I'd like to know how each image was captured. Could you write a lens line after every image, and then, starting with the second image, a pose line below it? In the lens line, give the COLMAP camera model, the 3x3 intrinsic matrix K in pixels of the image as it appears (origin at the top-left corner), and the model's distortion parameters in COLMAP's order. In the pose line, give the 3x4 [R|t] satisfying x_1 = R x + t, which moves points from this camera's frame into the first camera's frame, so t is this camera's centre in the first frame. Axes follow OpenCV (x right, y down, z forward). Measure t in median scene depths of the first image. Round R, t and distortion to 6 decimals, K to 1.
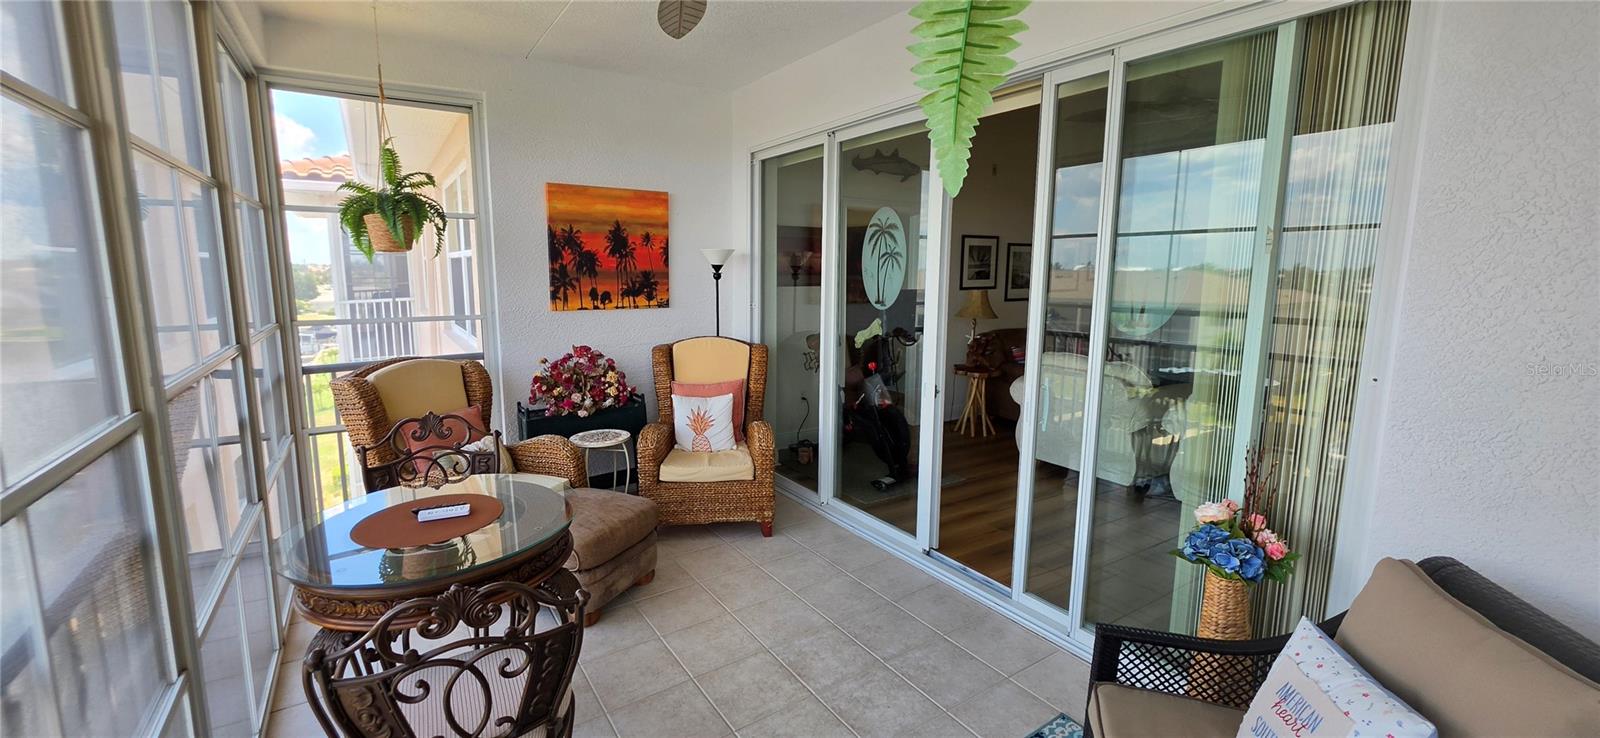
lens RADIAL K [[641.8, 0, 792.0], [0, 641.8, 364.5], [0, 0, 1]] dist [-0.004133, 0.001419]
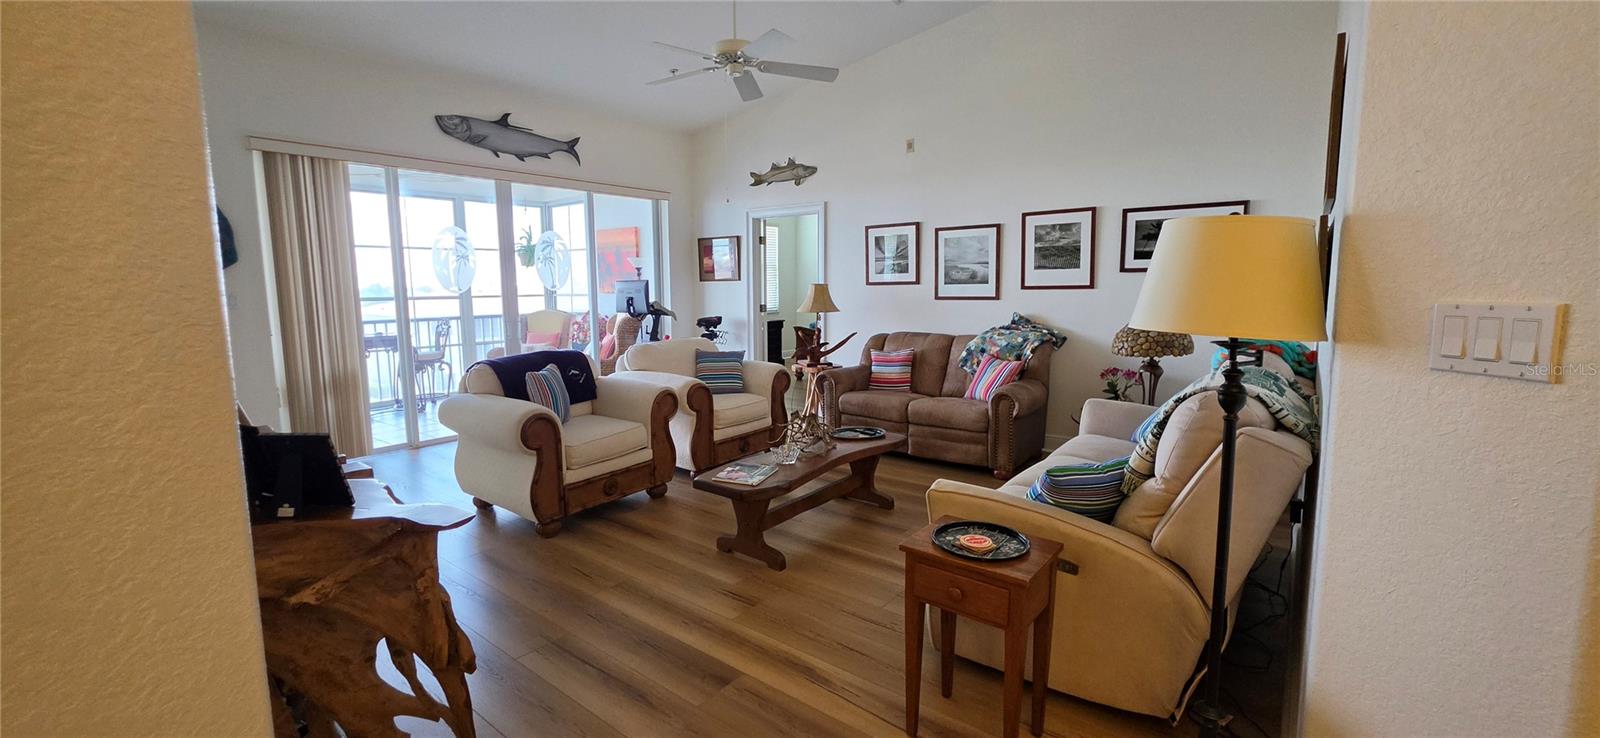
lens RADIAL K [[641.8, 0, 797.3], [0, 641.8, 359.2], [0, 0, 1]] dist [-0.004133, 0.001419]
pose [[0.315367, 0.102910, -0.943373, 1.105989], [-0.132640, 0.989124, 0.063559, -0.055101], [0.939654, 0.105085, 0.325587, 0.605803]]
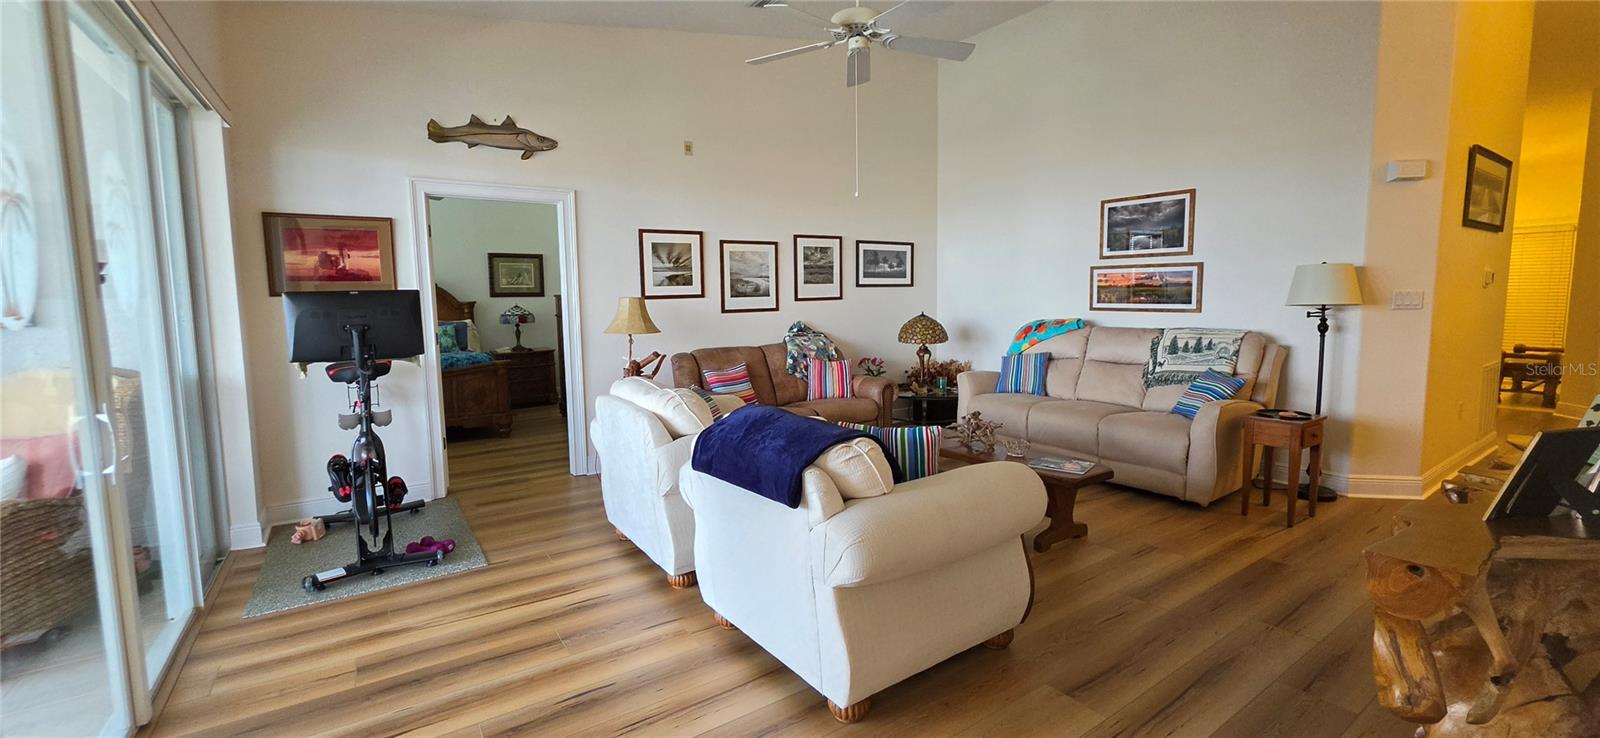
lens RADIAL K [[641.8, 0, 800.8], [0, 641.8, 364.4], [0, 0, 1]] dist [-0.004133, 0.001419]
pose [[0.999800, -0.016256, 0.011624, 0.440327], [0.016647, 0.999271, -0.034355, -0.006005], [-0.011057, 0.034541, 0.999342, 0.212612]]
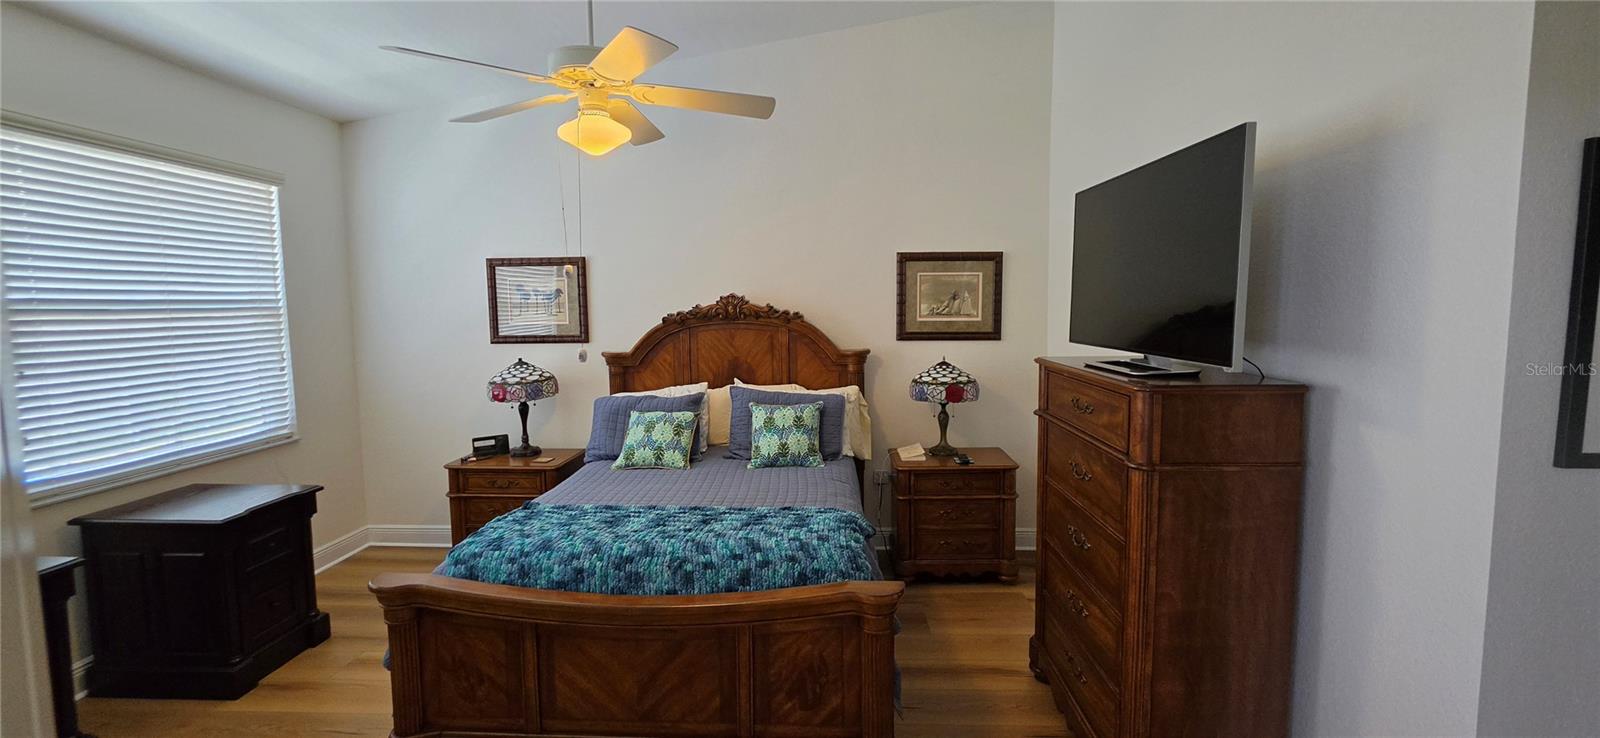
lens RADIAL K [[641.8, 0, 797.5], [0, 641.8, 358.9], [0, 0, 1]] dist [-0.004133, 0.001419]
pose [[0.800750, 0.033759, -0.598046, 0.148632], [-0.068669, 0.997002, -0.035665, -0.144084], [0.595049, 0.069626, 0.800668, 0.908488]]
